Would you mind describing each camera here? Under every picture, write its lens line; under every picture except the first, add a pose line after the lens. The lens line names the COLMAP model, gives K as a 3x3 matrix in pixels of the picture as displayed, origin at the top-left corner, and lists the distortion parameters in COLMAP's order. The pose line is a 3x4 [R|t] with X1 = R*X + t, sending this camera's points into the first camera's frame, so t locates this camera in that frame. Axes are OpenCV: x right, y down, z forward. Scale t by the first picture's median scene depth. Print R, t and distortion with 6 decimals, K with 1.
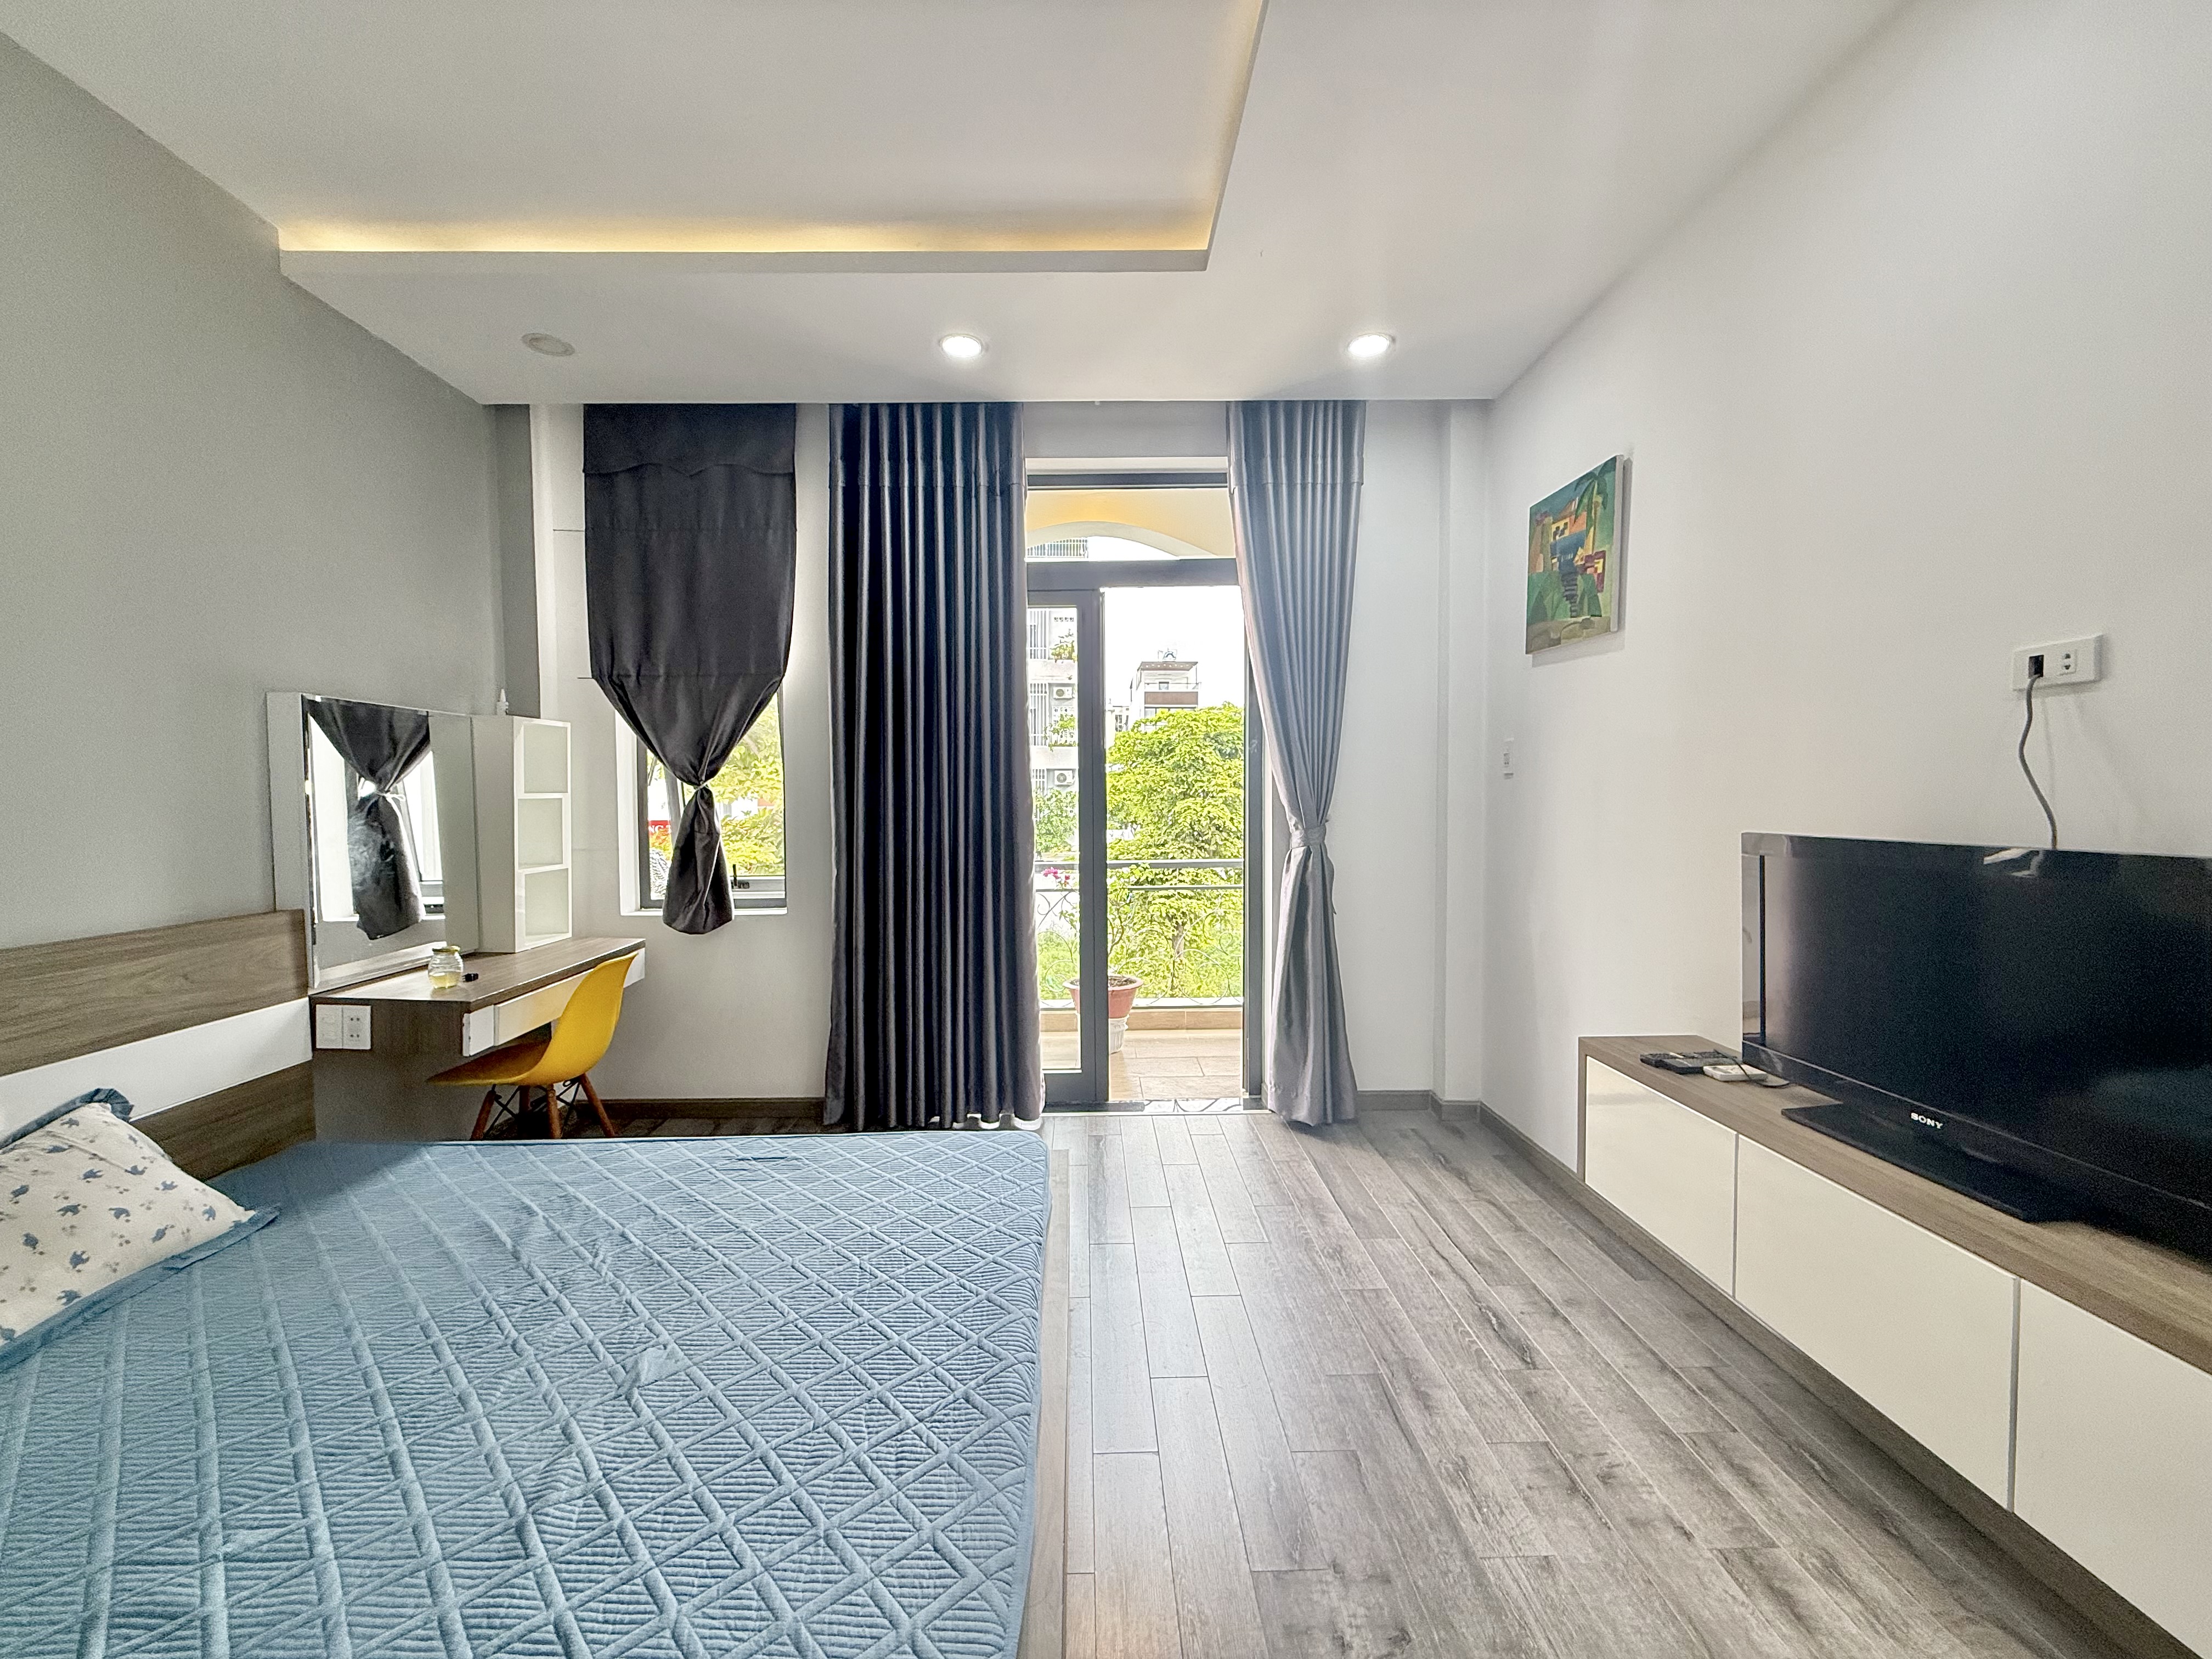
lens RADIAL K [[875.8, 0, 1098.7], [0, 875.8, 830.7], [0, 0, 1]] dist [-0.001364, 0.000618]
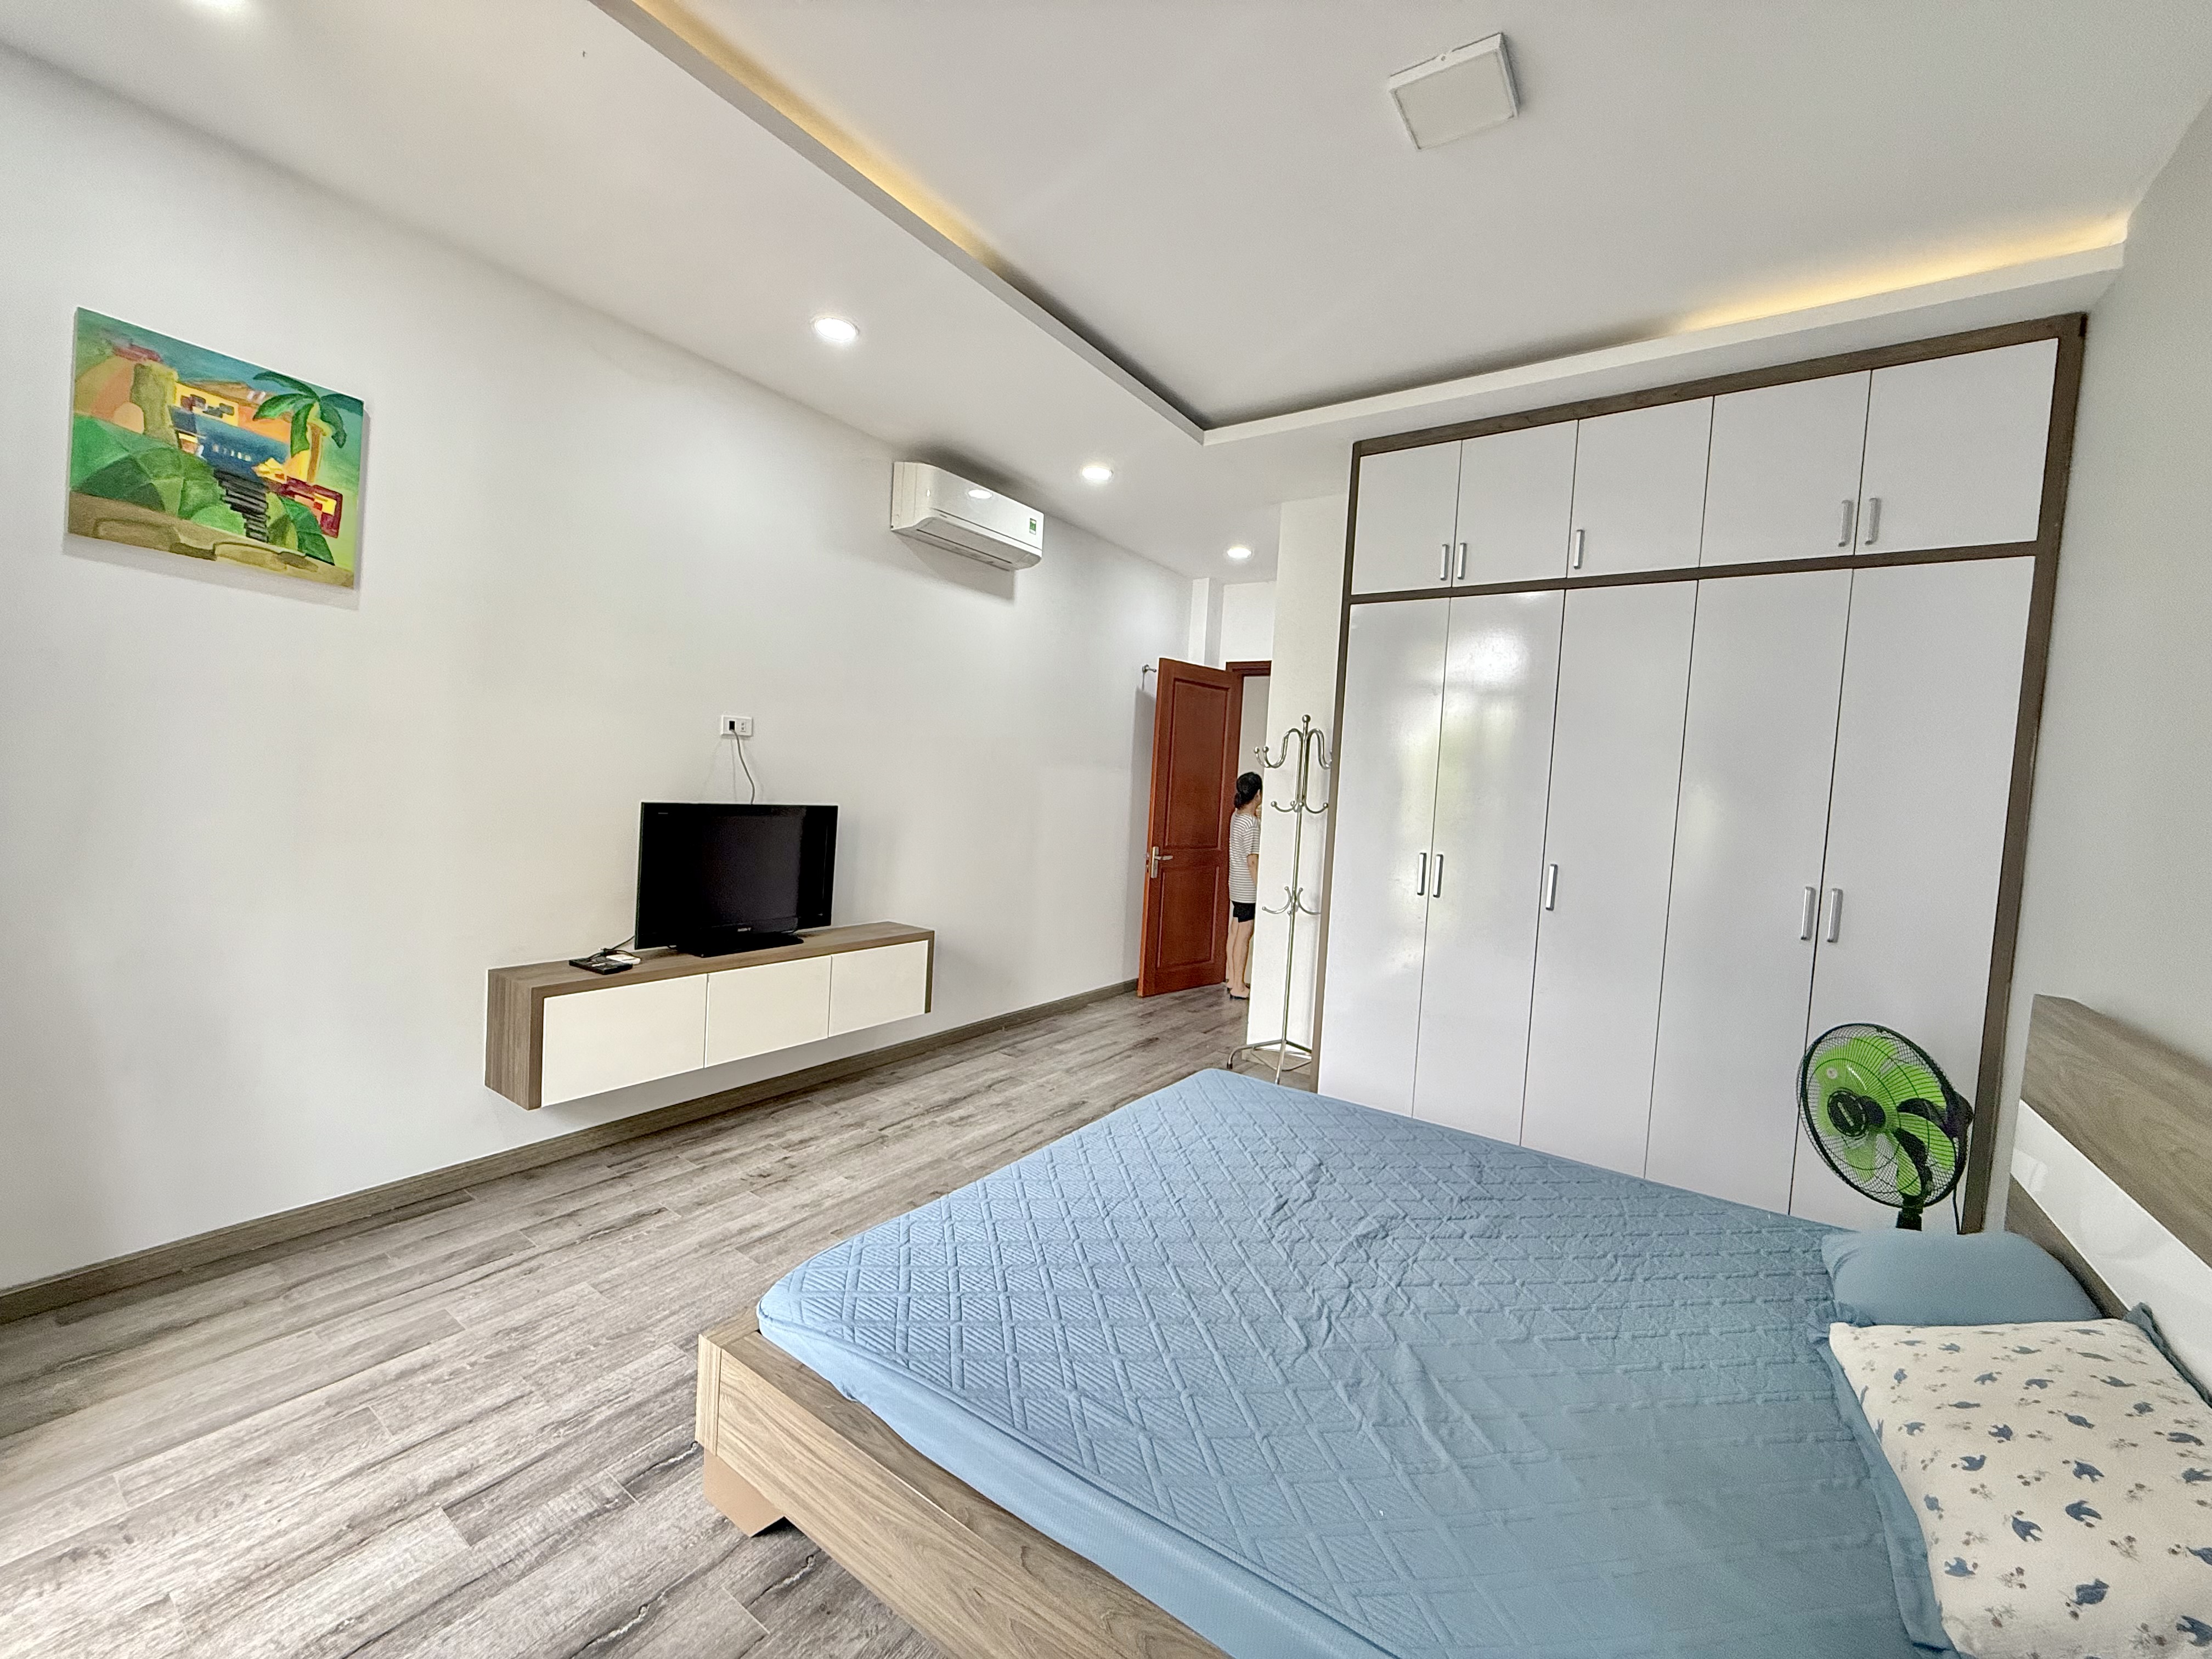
lens RADIAL K [[880.2, 0, 1106.0], [0, 880.2, 829.5], [0, 0, 1]] dist [-0.001897, 0.000000]
pose [[-0.809367, -0.068883, 0.583250, -0.570520], [-0.028814, 0.996559, 0.077710, -0.063364], [-0.586596, 0.046090, -0.808567, 1.196609]]
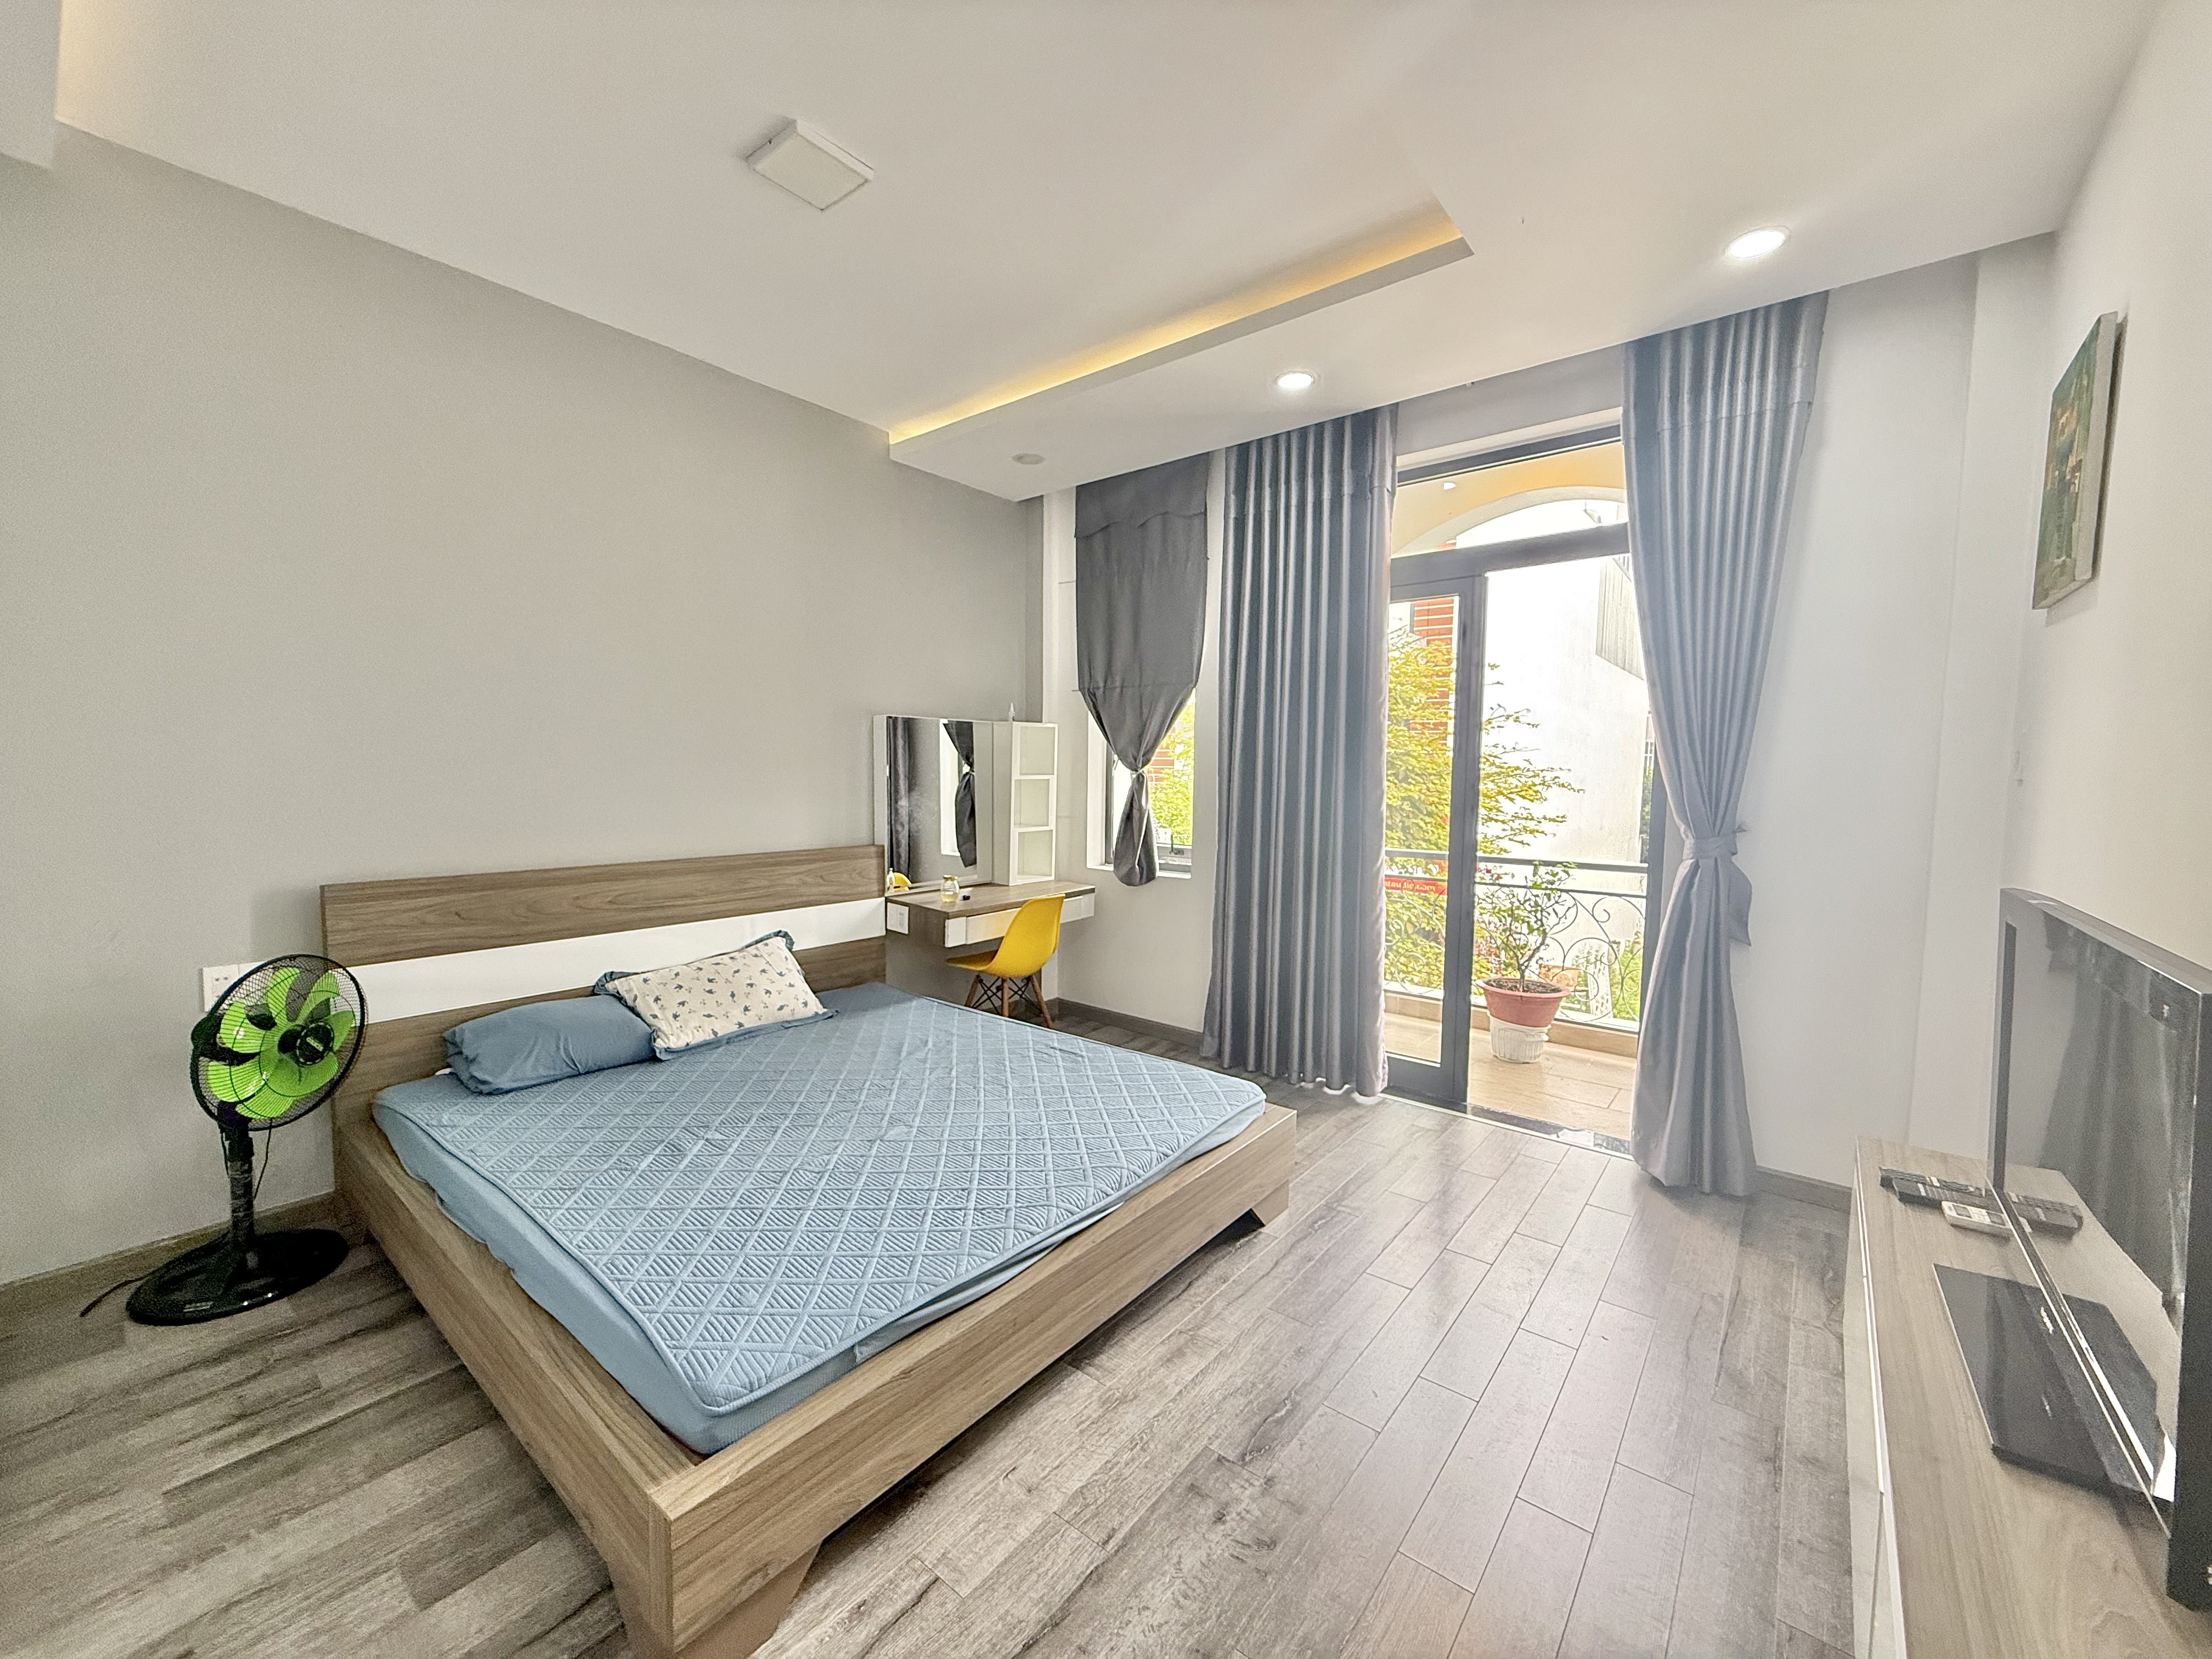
lens RADIAL K [[875.8, 0, 1098.7], [0, 875.8, 830.7], [0, 0, 1]] dist [-0.001364, 0.000618]
pose [[0.761902, 0.063627, -0.644559, 0.421432], [-0.042780, 0.997934, 0.047941, -0.030867], [0.646278, -0.008952, 0.763050, -0.008812]]
